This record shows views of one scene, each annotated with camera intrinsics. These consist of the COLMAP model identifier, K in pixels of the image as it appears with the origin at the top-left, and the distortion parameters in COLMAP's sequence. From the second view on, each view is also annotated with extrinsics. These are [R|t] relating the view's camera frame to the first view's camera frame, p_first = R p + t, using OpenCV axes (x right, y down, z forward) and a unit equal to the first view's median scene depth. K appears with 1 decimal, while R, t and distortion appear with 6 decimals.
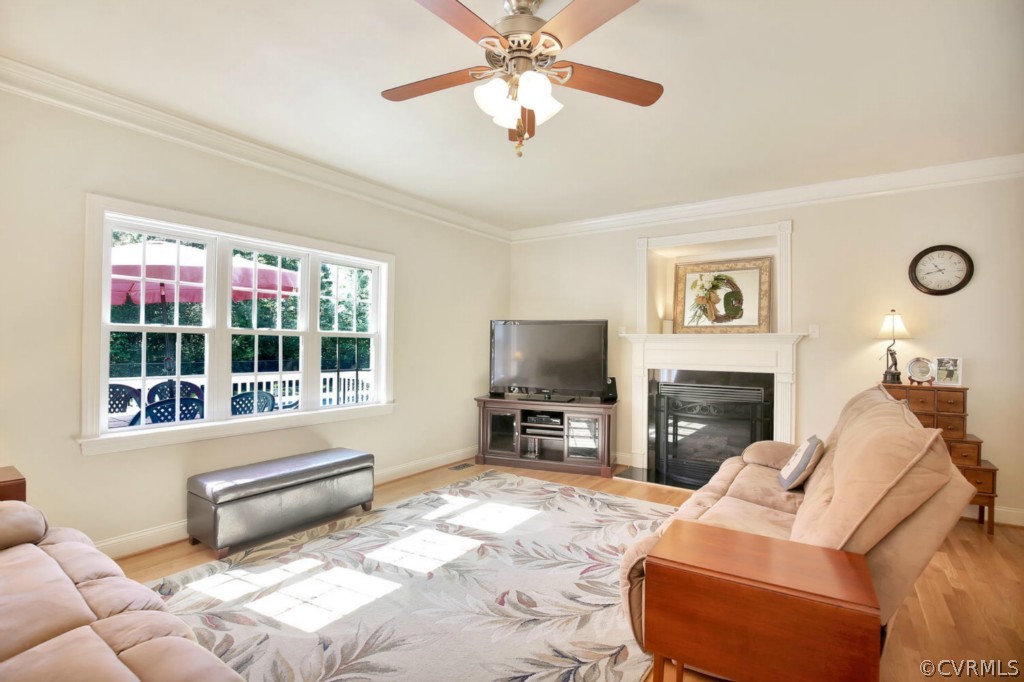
lens RADIAL K [[474.3, 0, 515.6], [0, 474.3, 341.7], [0, 0, 1]] dist [-0.024731, 0.000126]
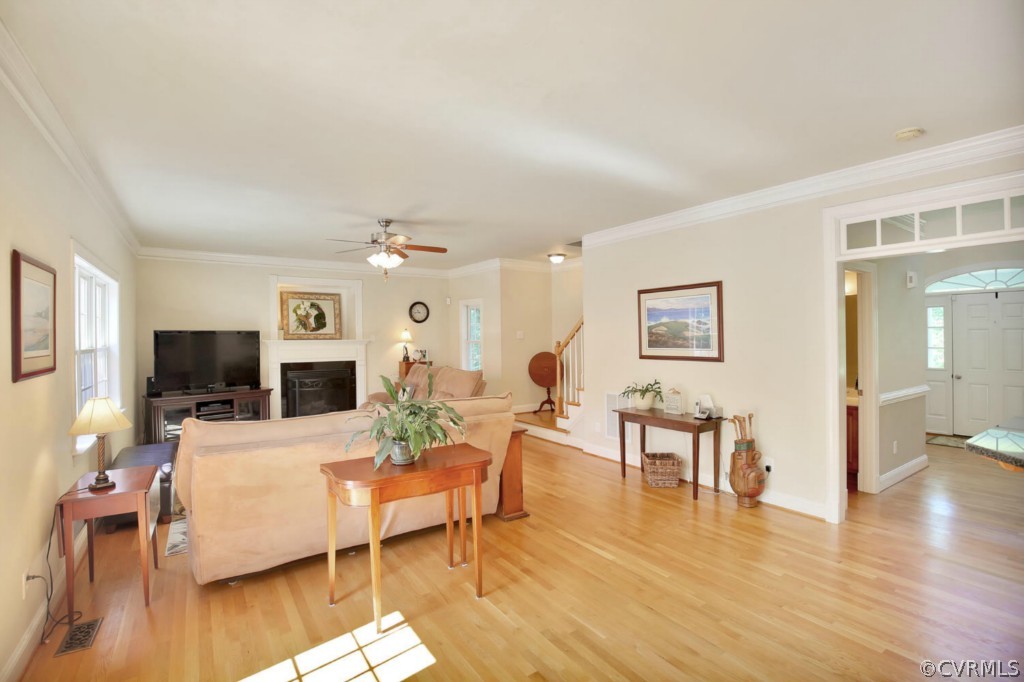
lens RADIAL K [[474.3, 0, 515.6], [0, 474.3, 341.7], [0, 0, 1]] dist [-0.024731, 0.000126]
pose [[0.354132, -0.023870, 0.934891, -1.136711], [-0.000600, 0.999668, 0.025751, -0.065913], [-0.935195, -0.009681, 0.354000, -0.303065]]
